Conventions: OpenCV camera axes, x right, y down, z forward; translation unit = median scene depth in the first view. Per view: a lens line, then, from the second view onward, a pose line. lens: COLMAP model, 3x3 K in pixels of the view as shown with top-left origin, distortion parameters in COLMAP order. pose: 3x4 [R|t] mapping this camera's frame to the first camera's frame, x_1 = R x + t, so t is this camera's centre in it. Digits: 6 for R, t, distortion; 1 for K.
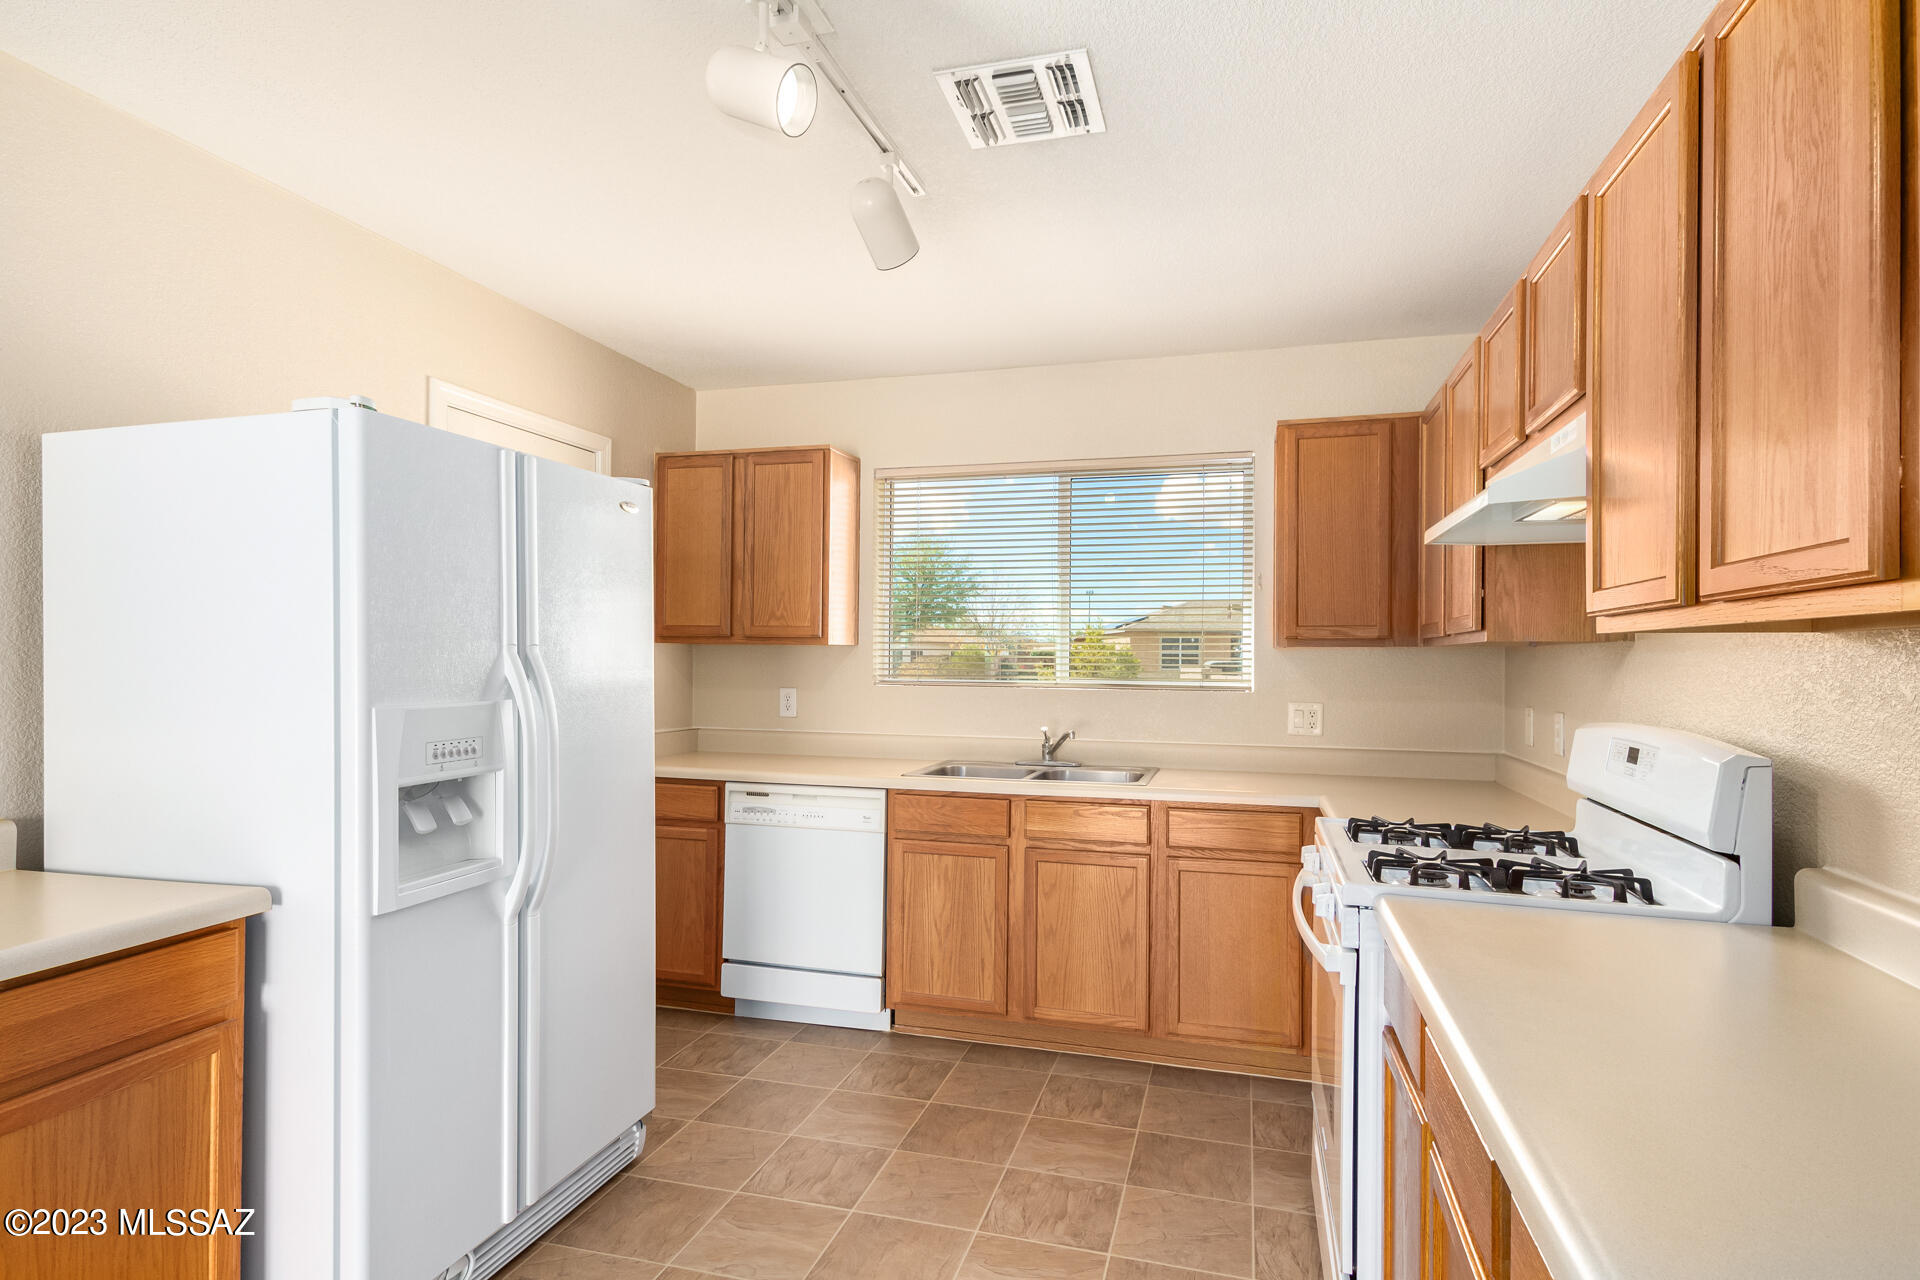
lens RADIAL K [[995.9, 0, 955.9], [0, 995.9, 650.5], [0, 0, 1]] dist [-0.000361, 0.000025]
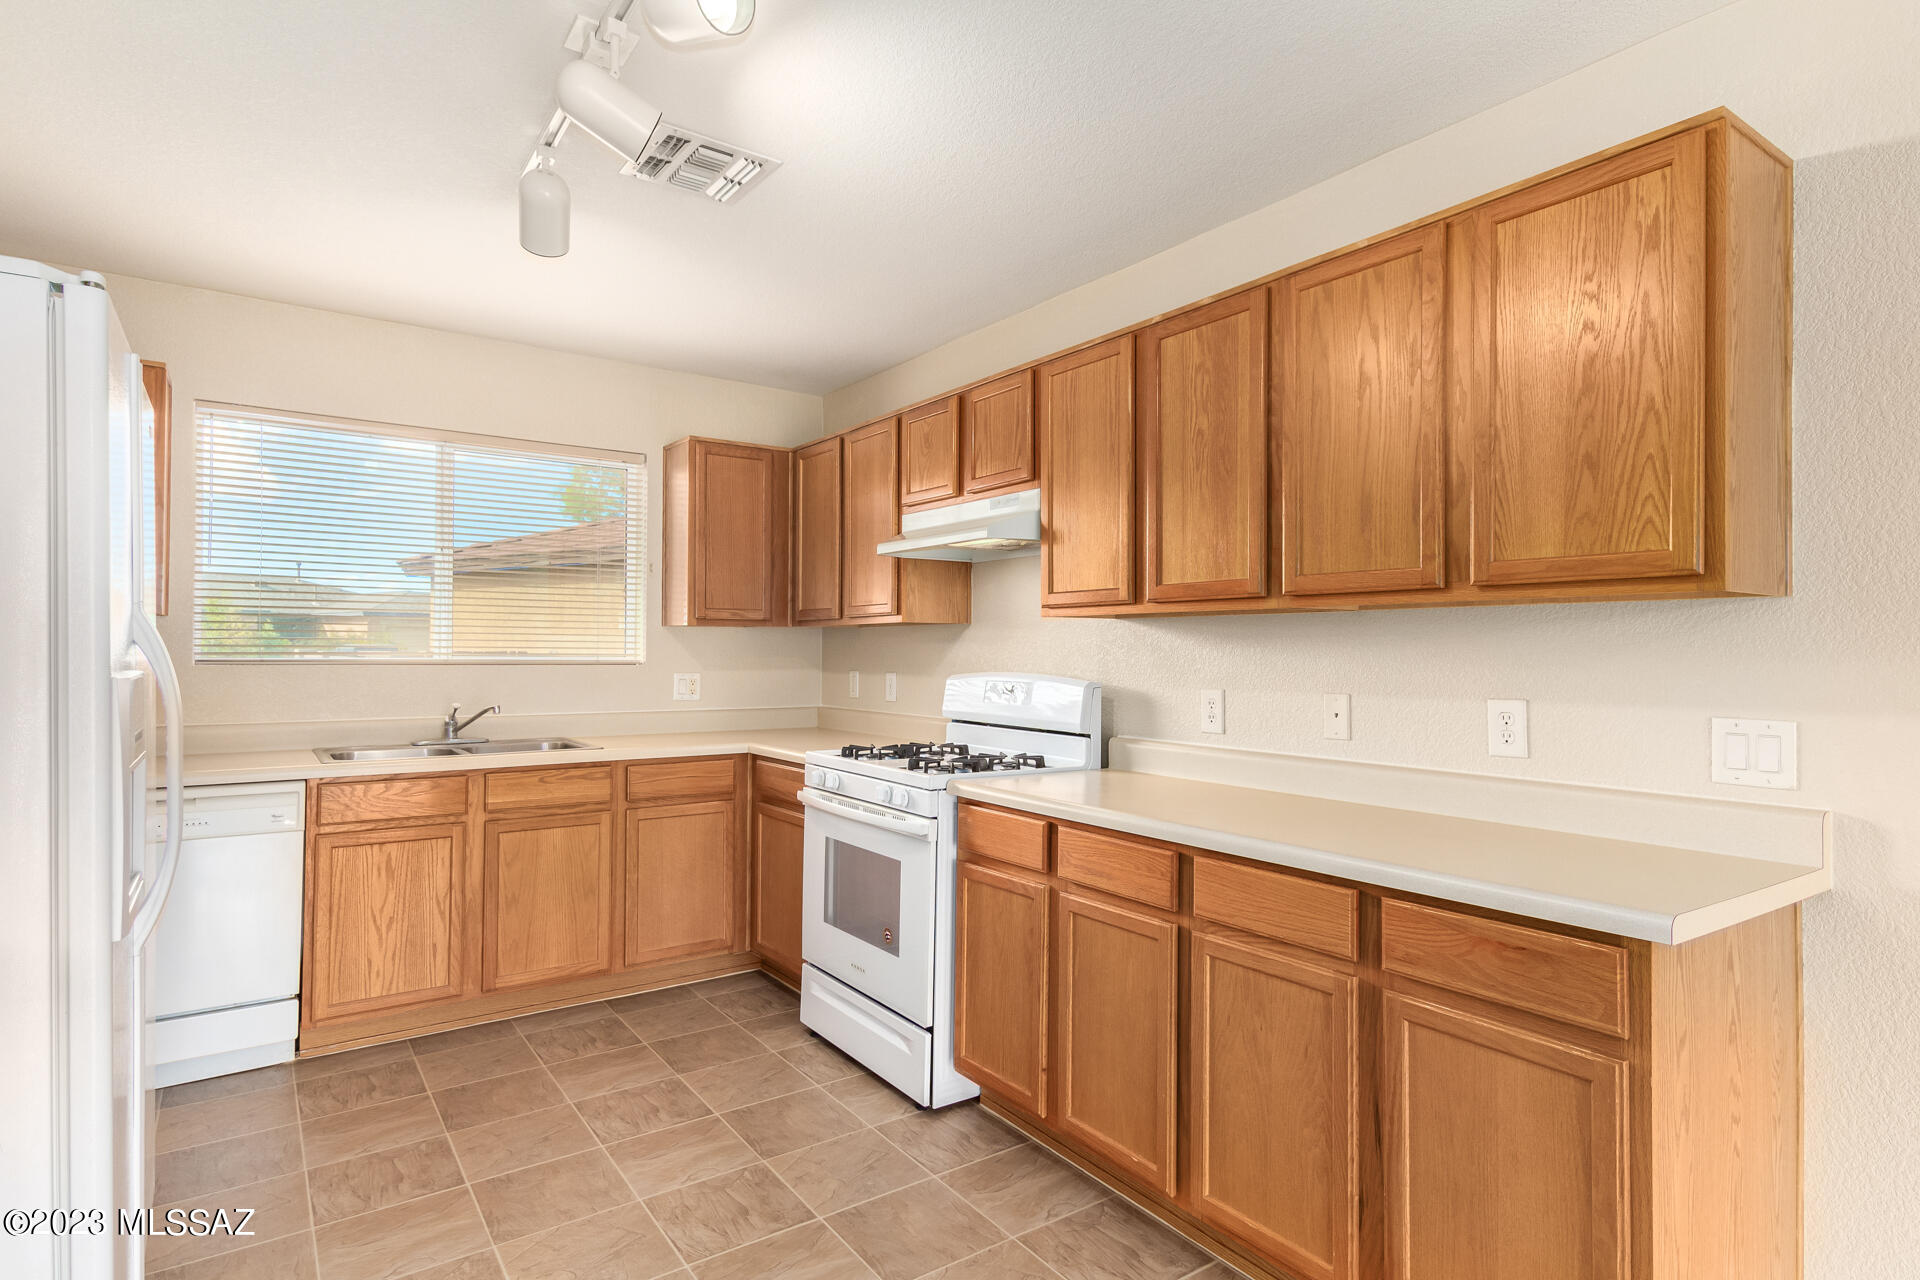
lens RADIAL K [[1017.2, 0, 950.7], [0, 1017.2, 643.0], [0, 0, 1]] dist [0.019378, 0.000329]
pose [[0.625824, 0.002431, 0.779960, -0.452517], [-0.005906, 0.999981, 0.001622, 0.014124], [-0.779942, -0.005621, 0.625827, -0.008745]]
